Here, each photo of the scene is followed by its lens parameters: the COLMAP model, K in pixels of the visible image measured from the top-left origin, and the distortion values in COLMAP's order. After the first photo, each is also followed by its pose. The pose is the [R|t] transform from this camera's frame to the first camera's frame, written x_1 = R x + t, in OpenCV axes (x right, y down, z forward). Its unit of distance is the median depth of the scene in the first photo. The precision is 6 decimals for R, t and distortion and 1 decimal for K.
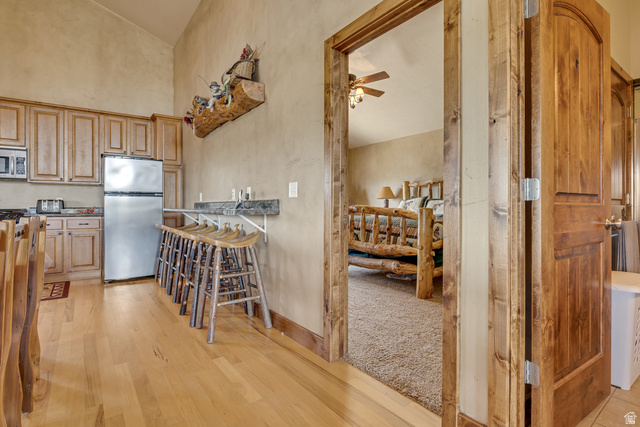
lens RADIAL K [[324.8, 0, 321.4], [0, 324.8, 209.8], [0, 0, 1]] dist [-0.003977, -0.002125]
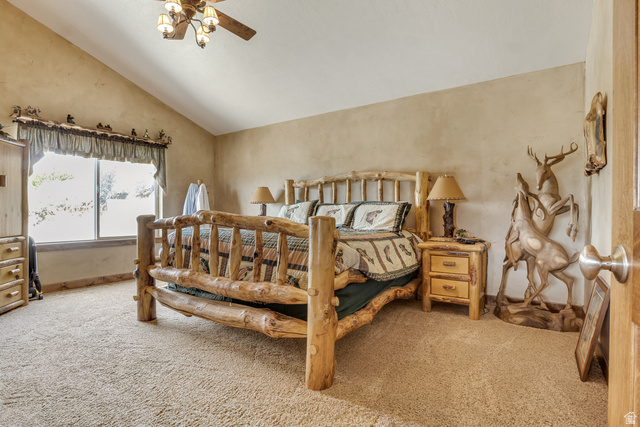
lens RADIAL K [[324.8, 0, 321.4], [0, 324.8, 215.1], [0, 0, 1]] dist [-0.003977, -0.002125]
pose [[0.939911, 0.004536, 0.341390, 0.115783], [-0.001761, 0.999963, -0.008439, -0.002318], [-0.341416, 0.007331, 0.939884, 0.422177]]
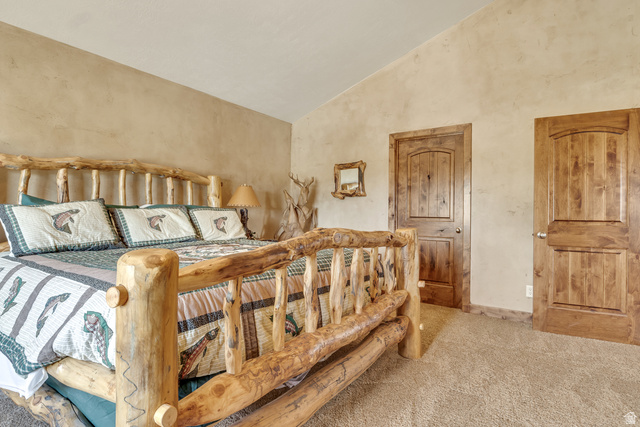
lens RADIAL K [[324.8, 0, 321.2], [0, 324.8, 212.2], [0, 0, 1]] dist [-0.003977, -0.002125]
pose [[-0.318716, -0.014713, 0.947736, -0.226007], [-0.010369, 0.999874, 0.012035, -0.042183], [-0.947794, -0.005992, -0.318828, 1.128167]]
